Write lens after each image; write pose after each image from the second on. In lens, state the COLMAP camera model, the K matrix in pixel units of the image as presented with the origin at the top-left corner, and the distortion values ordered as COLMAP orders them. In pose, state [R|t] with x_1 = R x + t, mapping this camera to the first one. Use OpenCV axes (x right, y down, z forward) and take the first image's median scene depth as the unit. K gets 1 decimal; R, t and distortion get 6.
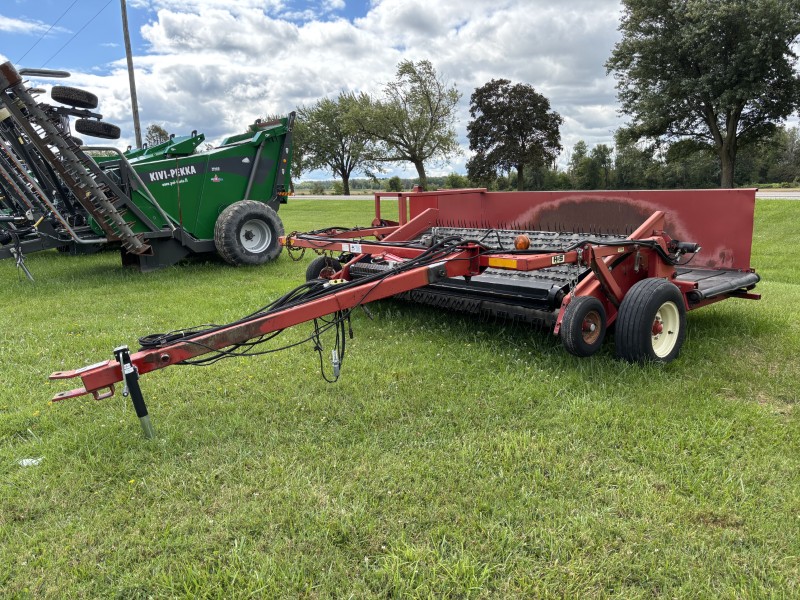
lens RADIAL K [[608.1, 0, 398.2], [0, 608.1, 299.2], [0, 0, 1]] dist [0.052192, -0.061028]
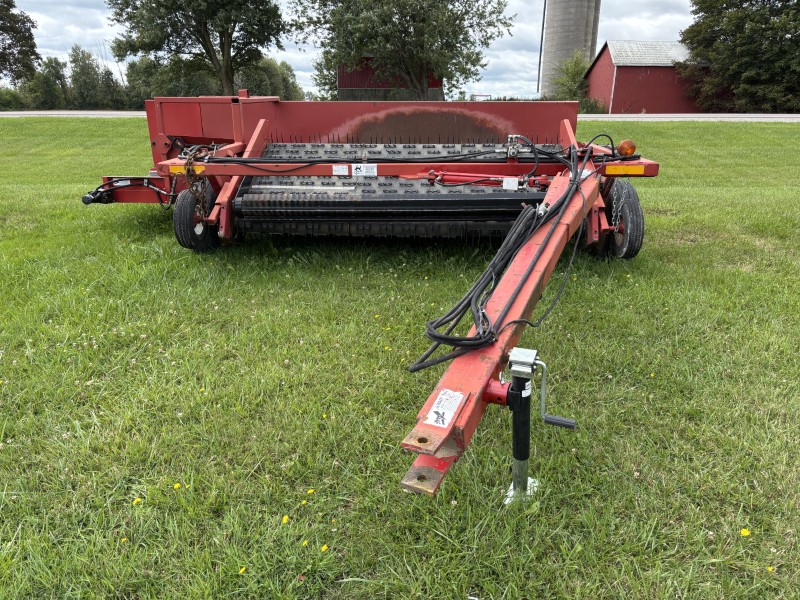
lens RADIAL K [[608.1, 0, 401.1], [0, 608.1, 302.5], [0, 0, 1]] dist [0.052192, -0.061028]
pose [[0.682379, -0.205578, 0.701495, -0.067657], [0.117408, 0.978004, 0.172403, -0.005749], [-0.721508, -0.035284, 0.691507, 0.053517]]
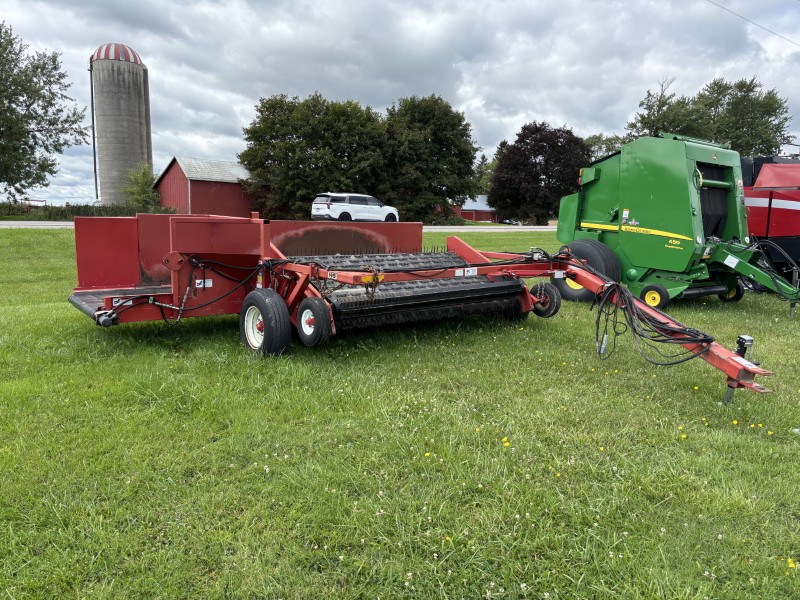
lens RADIAL K [[608.1, 0, 402.7], [0, 608.1, 304.1], [0, 0, 1]] dist [0.052192, -0.061028]
pose [[0.021404, -0.122304, 0.992262, -0.135212], [0.161820, 0.979826, 0.117280, -0.020413], [-0.986588, 0.158058, 0.040763, 0.126968]]
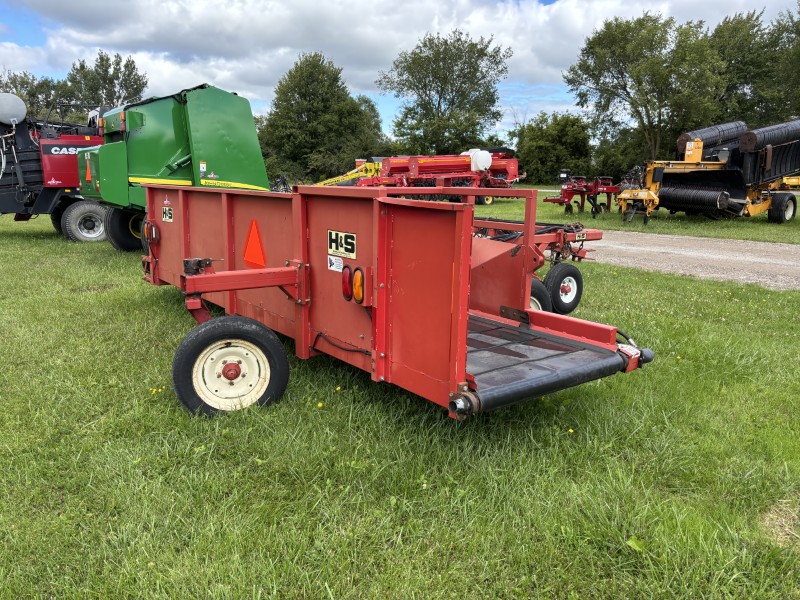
lens RADIAL K [[608.1, 0, 398.5], [0, 608.1, 299.8], [0, 0, 1]] dist [0.052192, -0.061028]
pose [[-0.999381, 0.010172, 0.033664, 0.010380], [0.022190, 0.925025, 0.379259, -0.048954], [-0.027282, 0.379771, -0.924678, 0.259405]]
